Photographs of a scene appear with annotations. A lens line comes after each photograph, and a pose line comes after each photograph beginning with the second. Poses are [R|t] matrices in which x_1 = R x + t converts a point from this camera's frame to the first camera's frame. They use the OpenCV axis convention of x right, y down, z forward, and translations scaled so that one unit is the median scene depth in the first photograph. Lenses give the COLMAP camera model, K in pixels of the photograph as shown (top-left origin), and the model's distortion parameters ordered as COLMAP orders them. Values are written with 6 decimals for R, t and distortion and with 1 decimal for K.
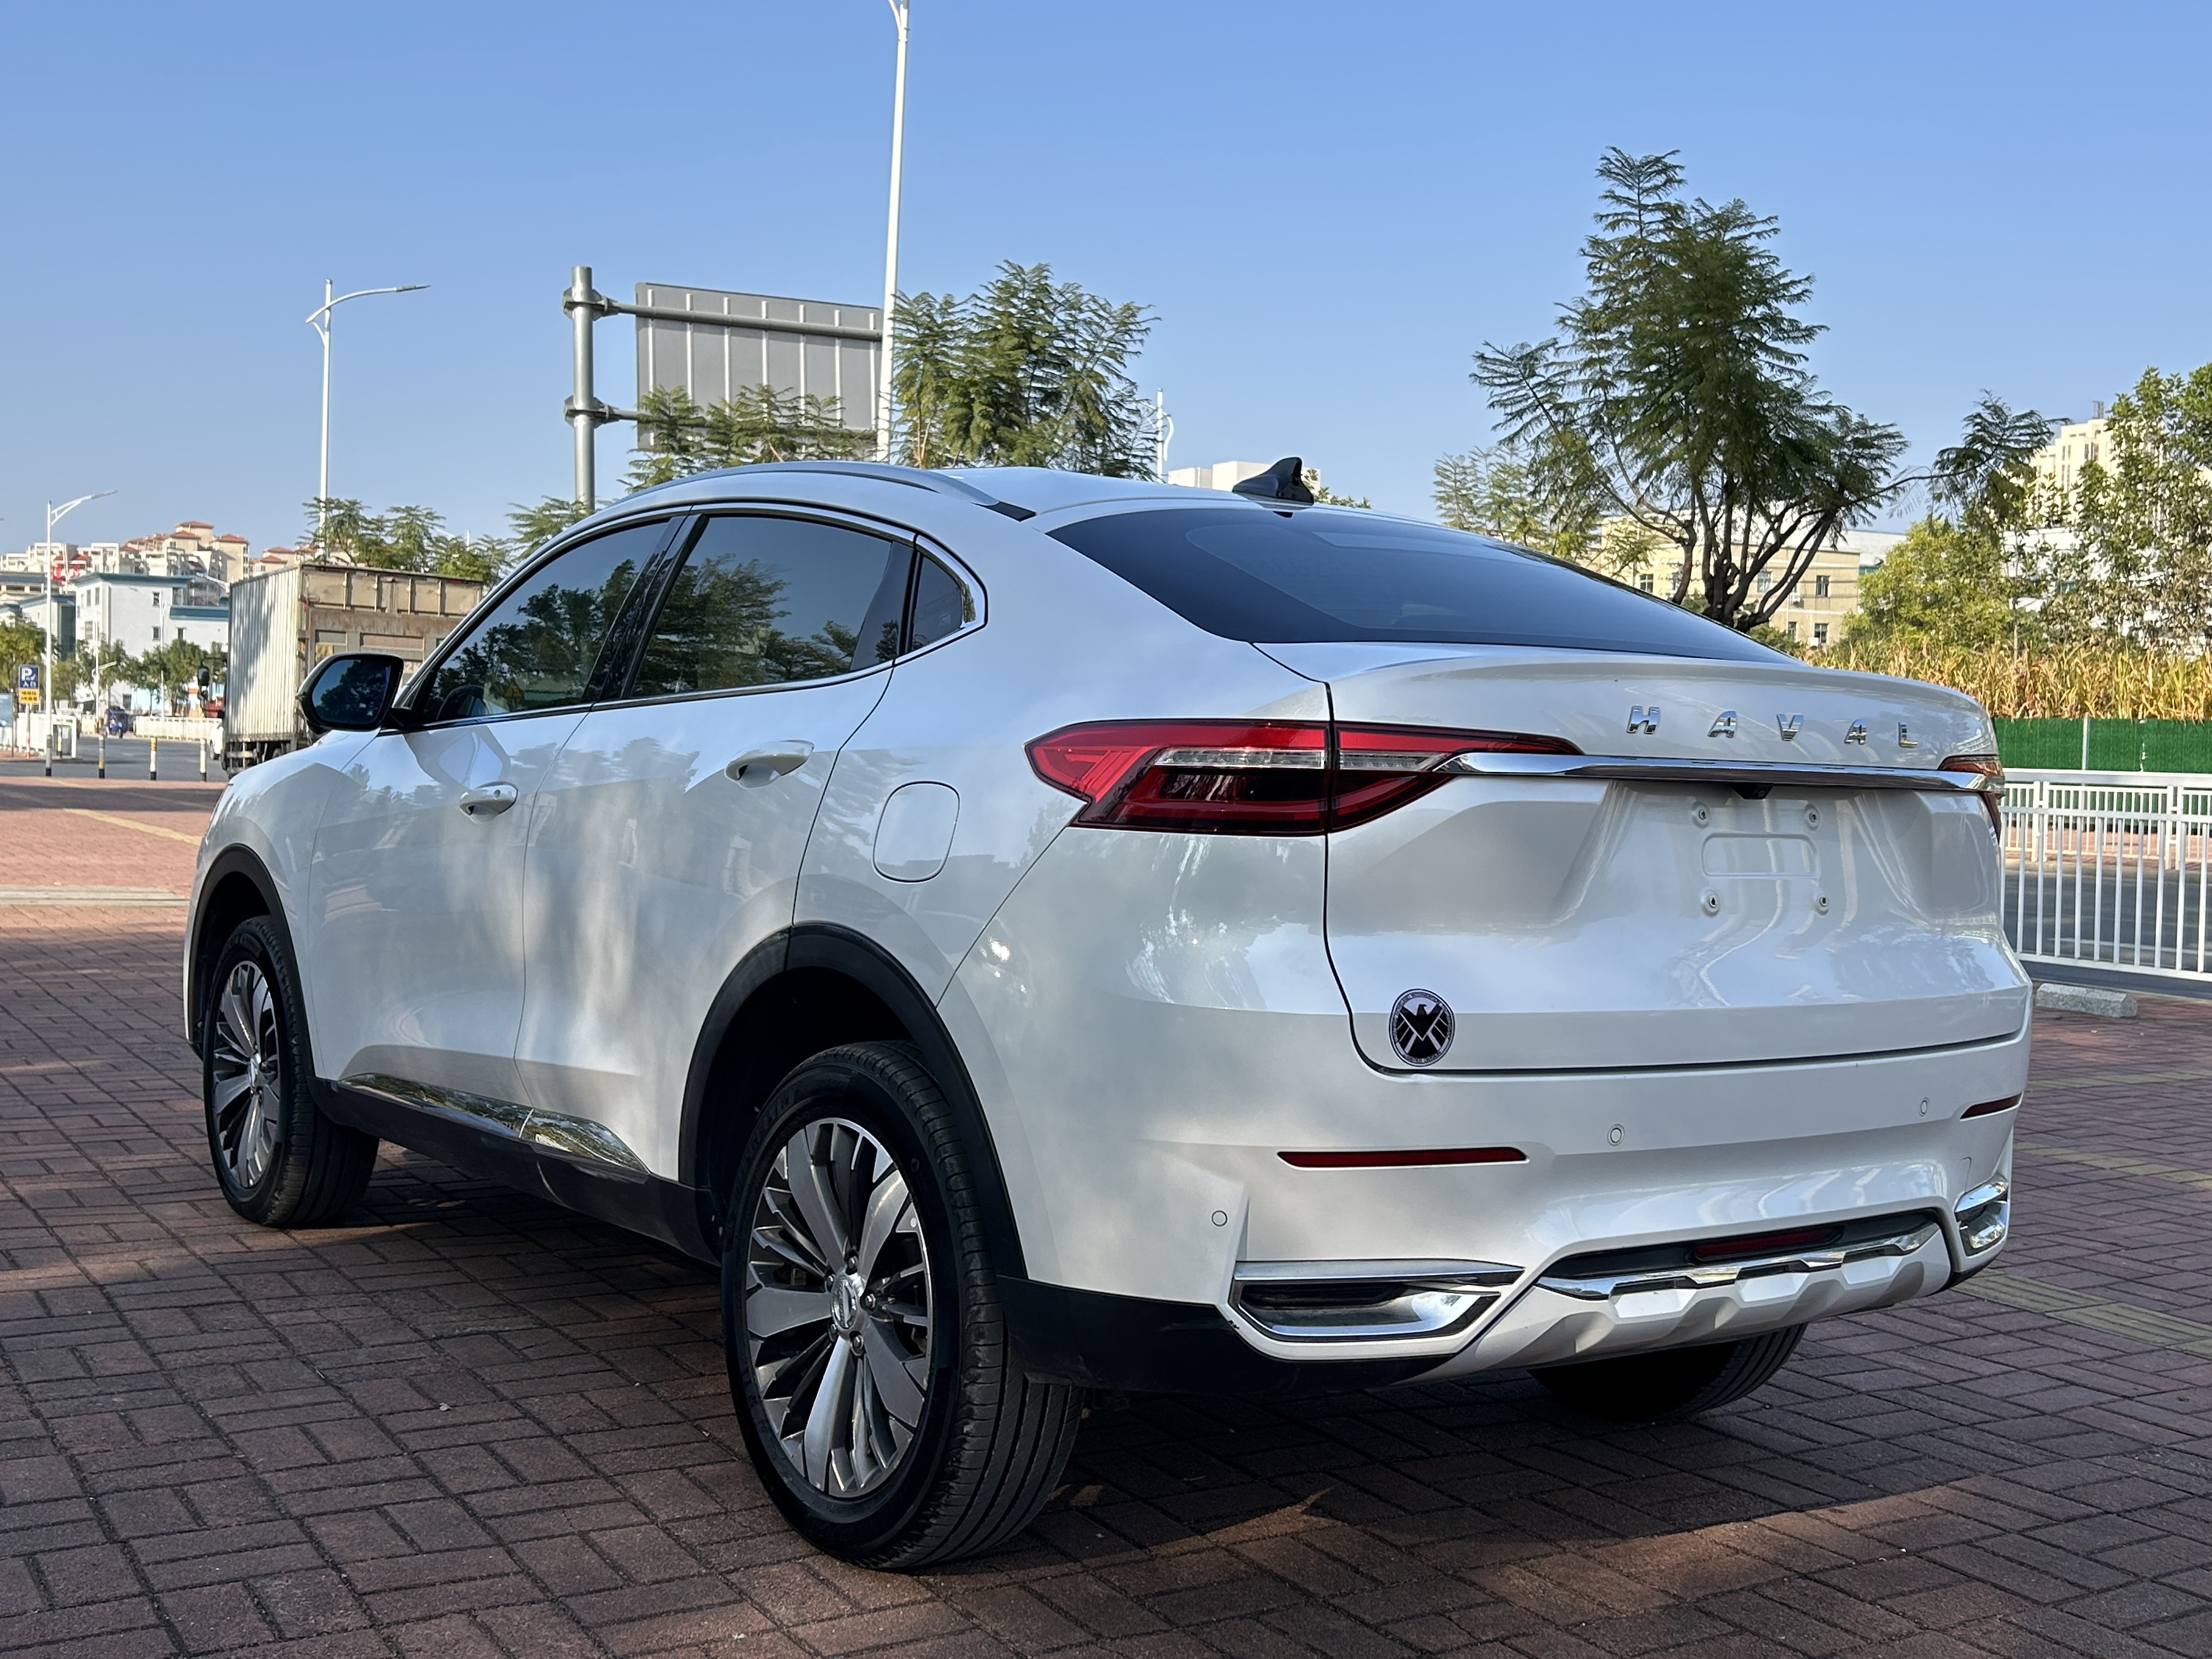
lens RADIAL K [[2373.4, 0, 1140.6], [0, 2373.4, 816.7], [0, 0, 1]] dist [0.035074, 0.000000]
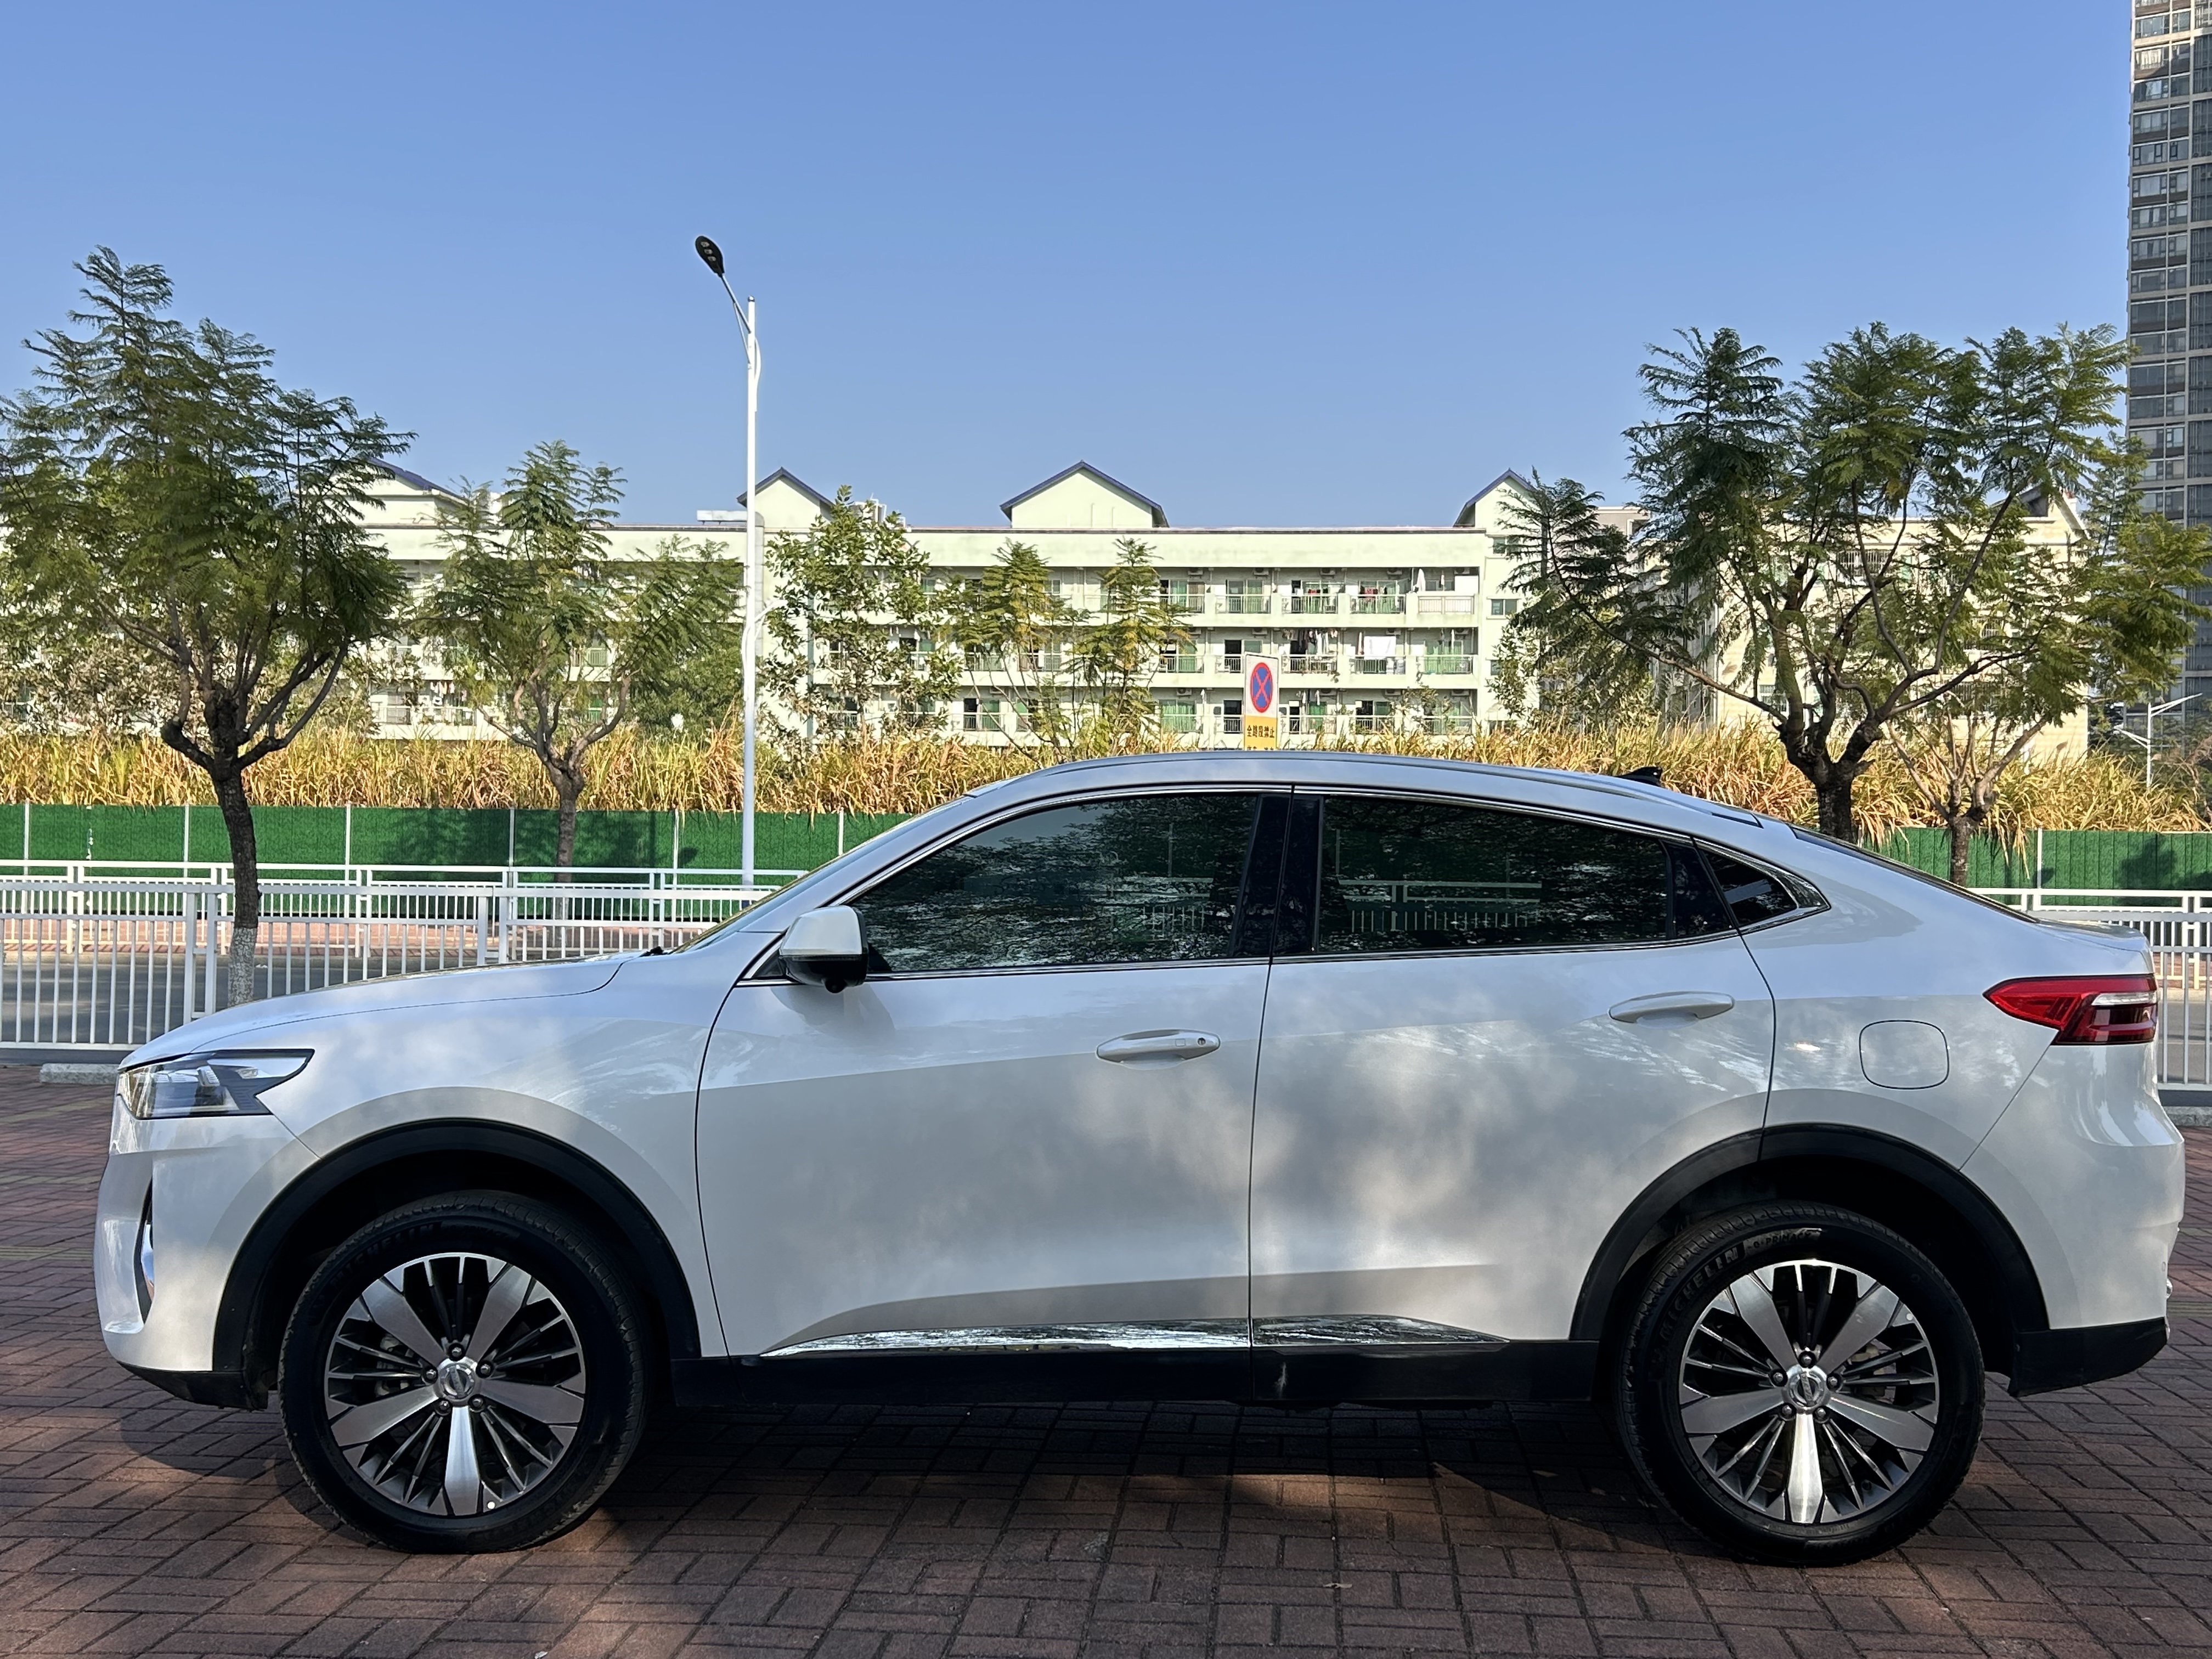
lens RADIAL K [[2373.4, 0, 1104.0], [0, 2373.4, 837.4], [0, 0, 1]] dist [0.035074, 0.000000]
pose [[0.613770, -0.015009, 0.789342, -1.356731], [0.029390, 0.999561, -0.003846, -0.119060], [-0.788938, 0.025560, 0.613941, 0.403953]]
